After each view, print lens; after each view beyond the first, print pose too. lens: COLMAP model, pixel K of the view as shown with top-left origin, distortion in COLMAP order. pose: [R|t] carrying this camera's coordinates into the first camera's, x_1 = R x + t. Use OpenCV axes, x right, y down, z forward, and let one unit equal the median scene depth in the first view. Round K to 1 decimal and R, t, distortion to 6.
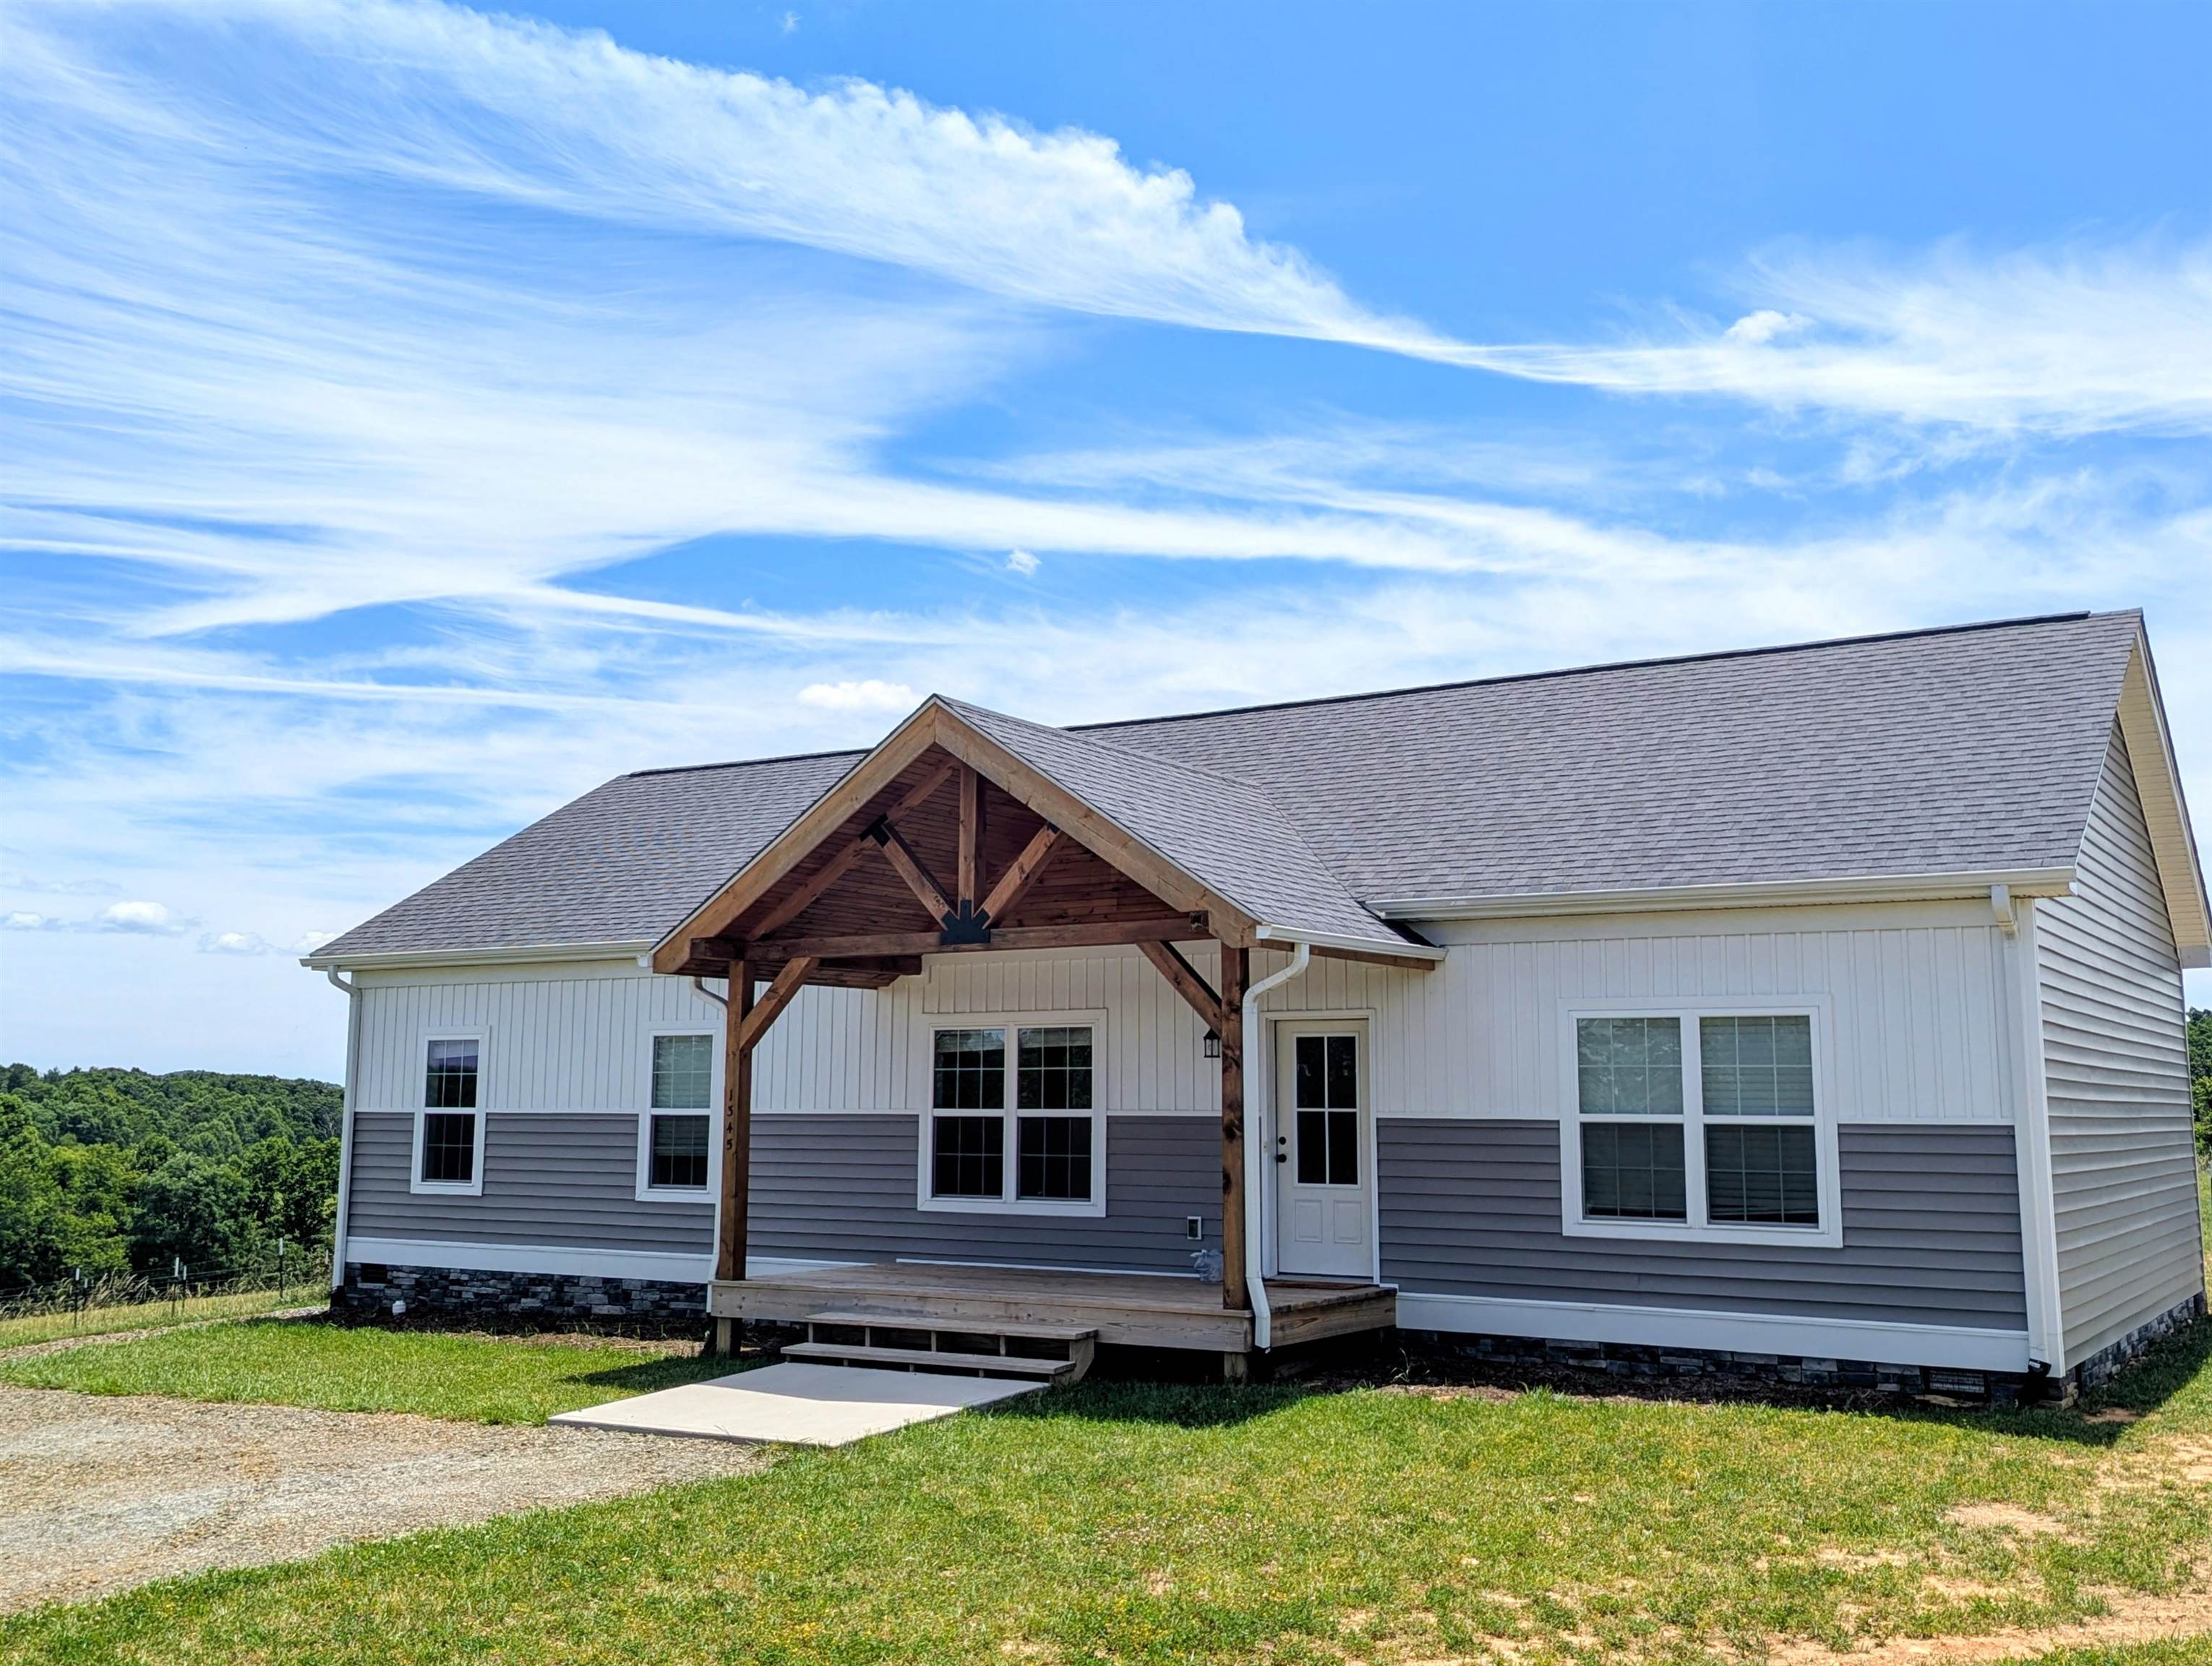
lens RADIAL K [[2133.7, 0, 1106.0], [0, 2133.7, 833.0], [0, 0, 1]] dist [0.136973, -0.192681]
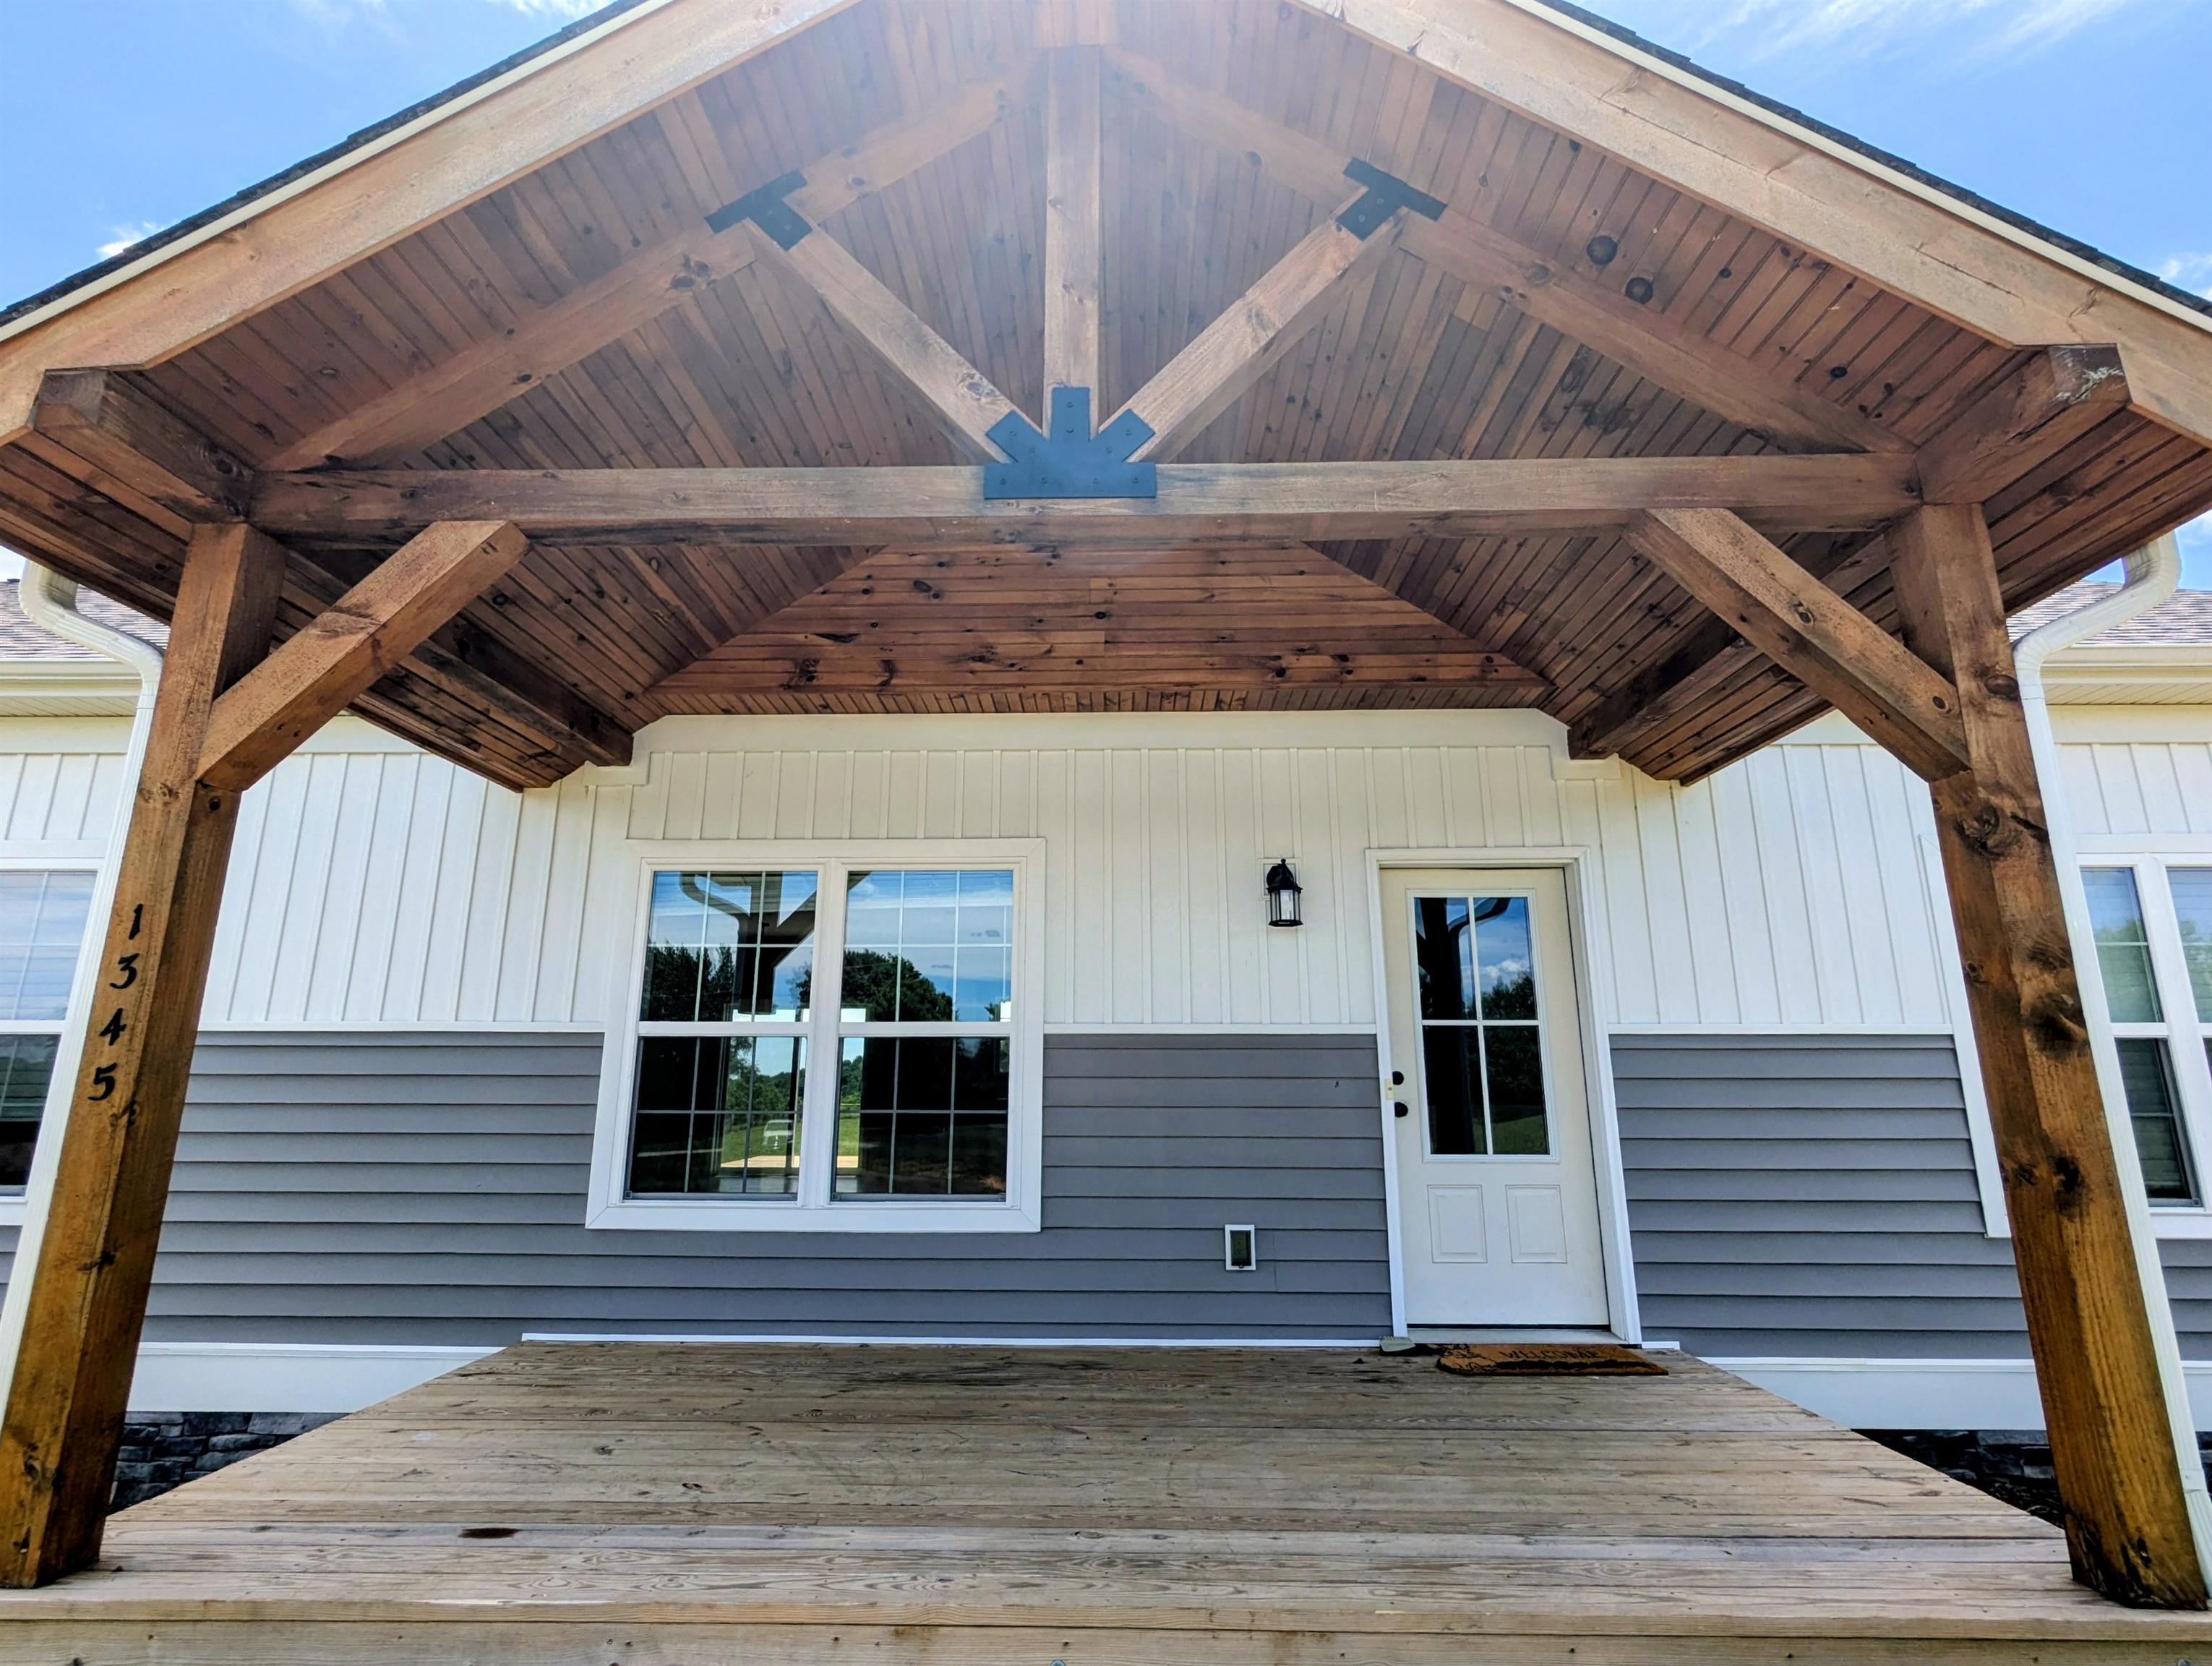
lens RADIAL K [[1056.5, 0, 1062.5], [0, 1056.5, 841.9], [0, 0, 1]] dist [-0.011188, 0.000327]
pose [[0.859106, 0.109926, 0.499854, -0.137953], [-0.063764, 0.992041, -0.108573, 0.118415], [-0.507811, 0.061403, 0.859278, 0.806776]]
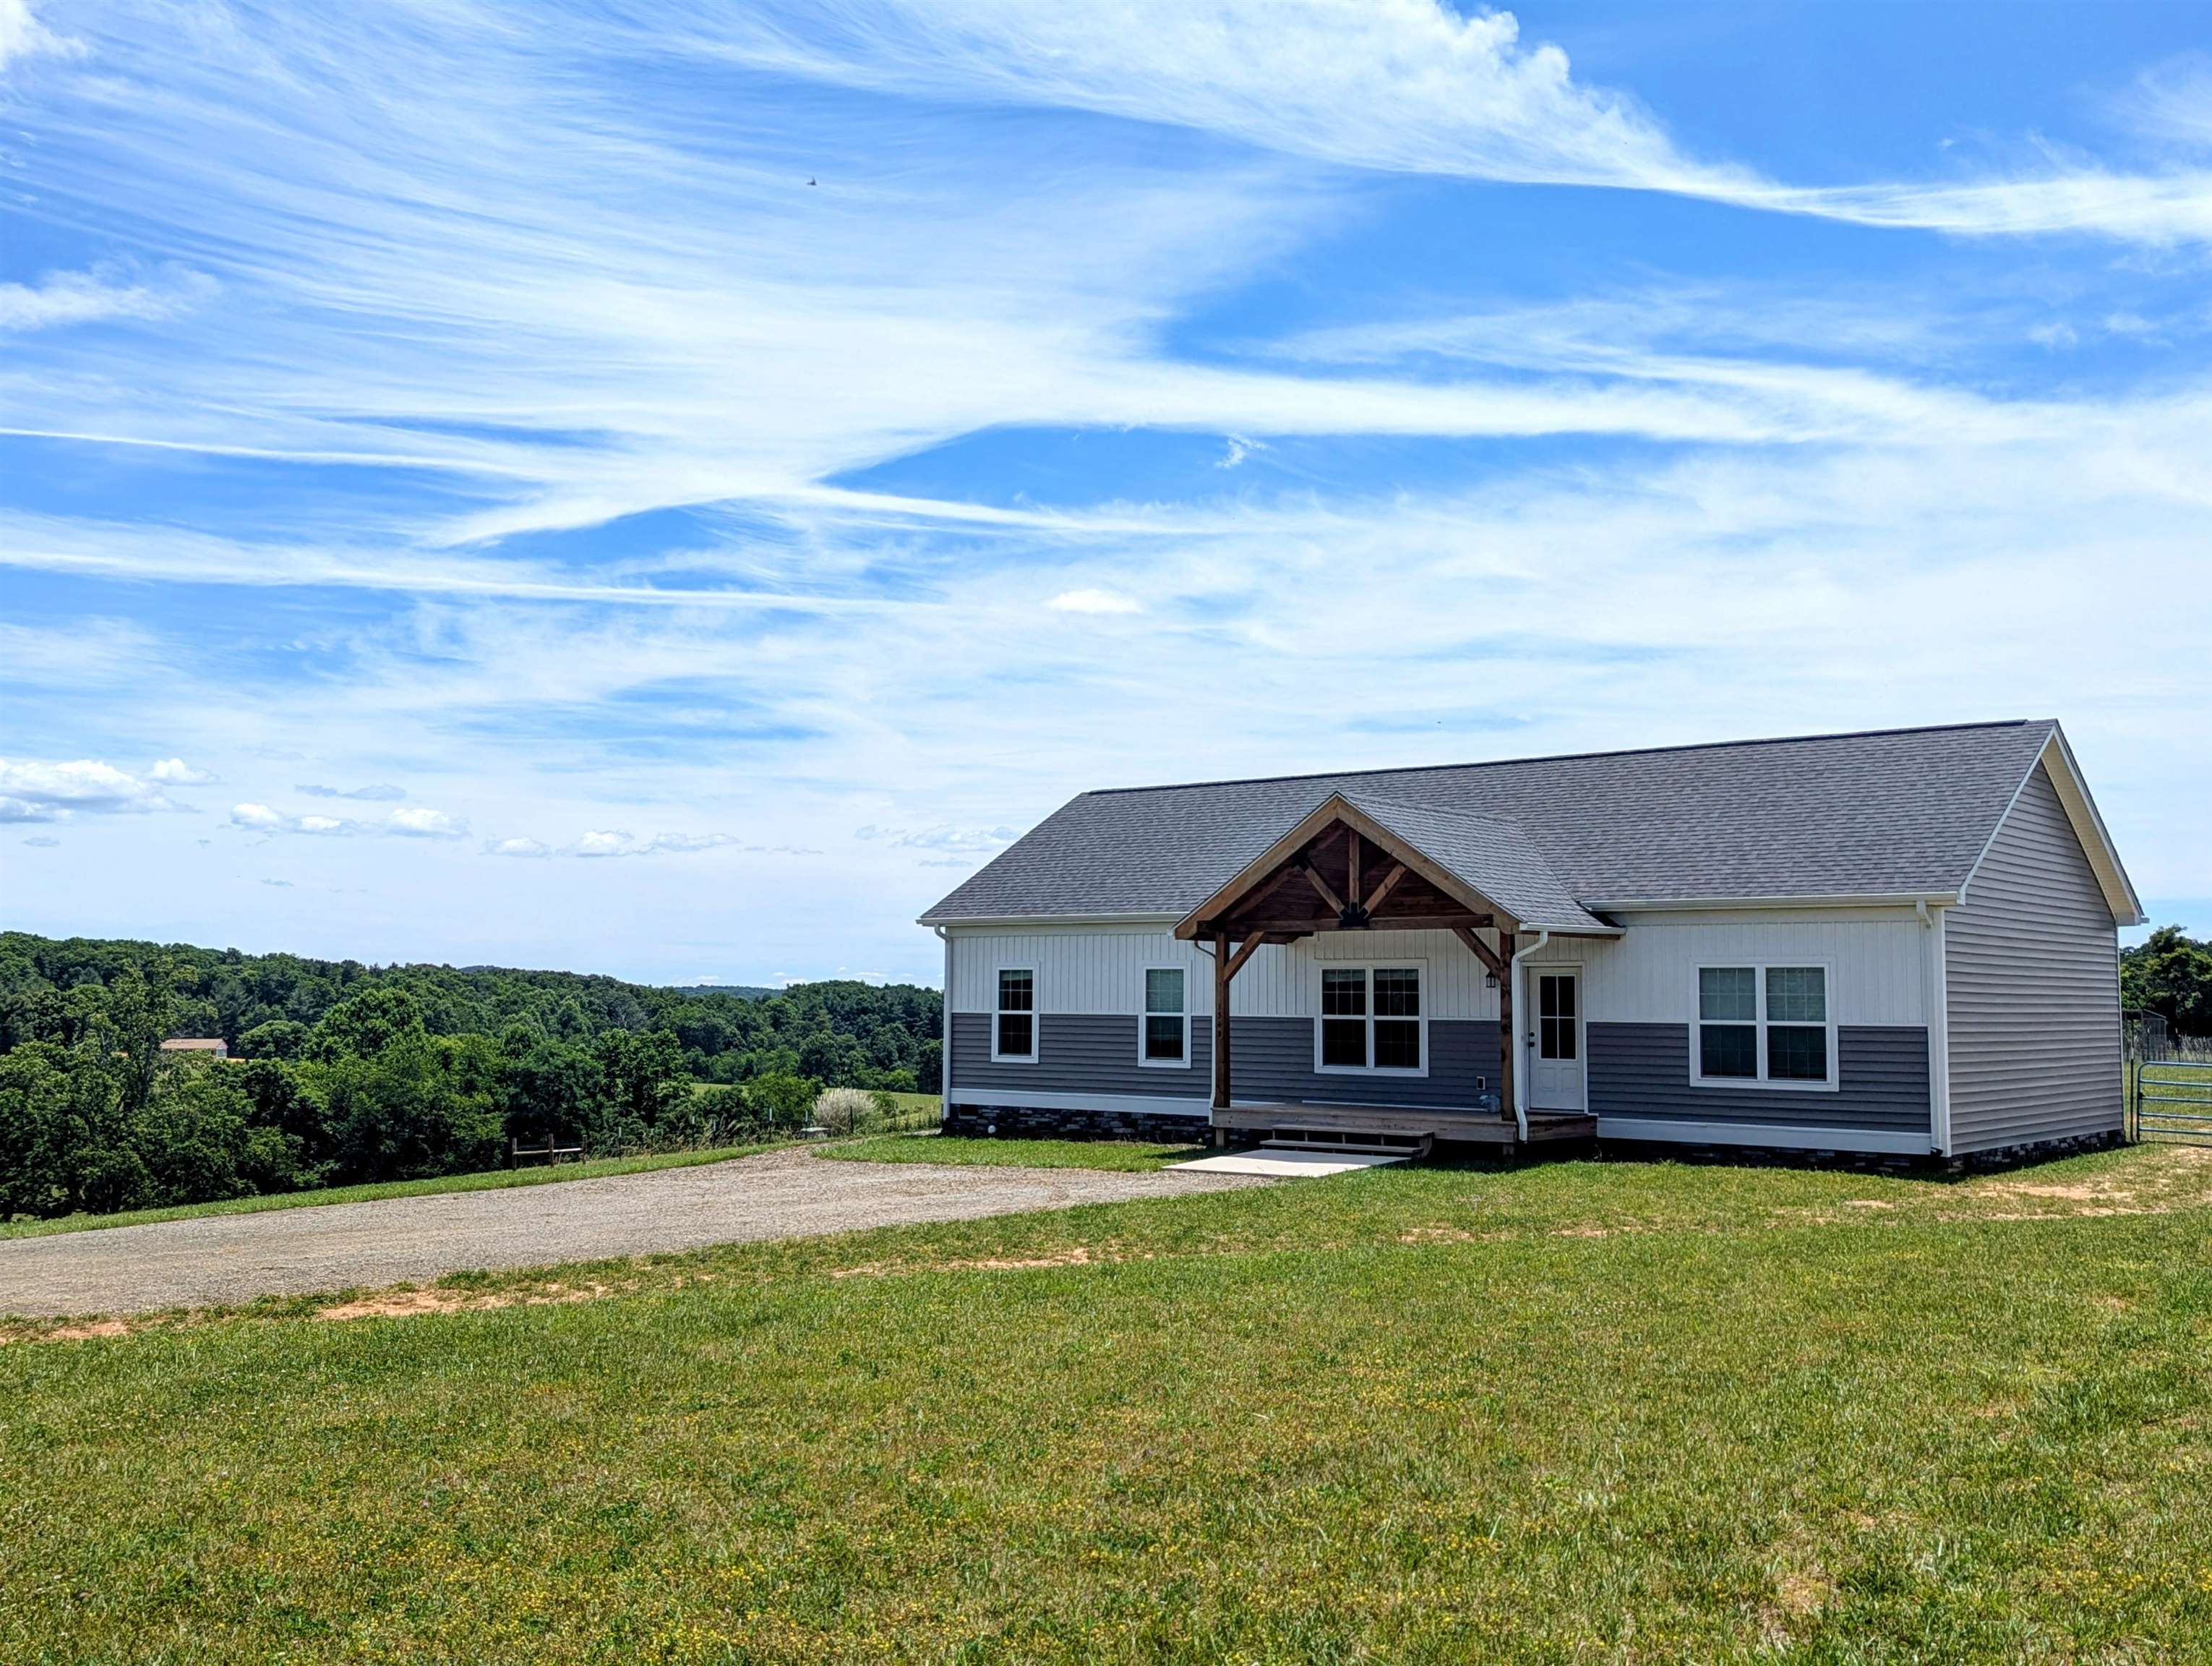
lens RADIAL K [[2133.7, 0, 1106.0], [0, 2133.7, 833.0], [0, 0, 1]] dist [0.136973, -0.192681]
pose [[0.994167, -0.006396, -0.107665, -0.075343], [0.011519, 0.998827, 0.047027, -0.109529], [0.107238, -0.047993, 0.993074, -0.787728]]
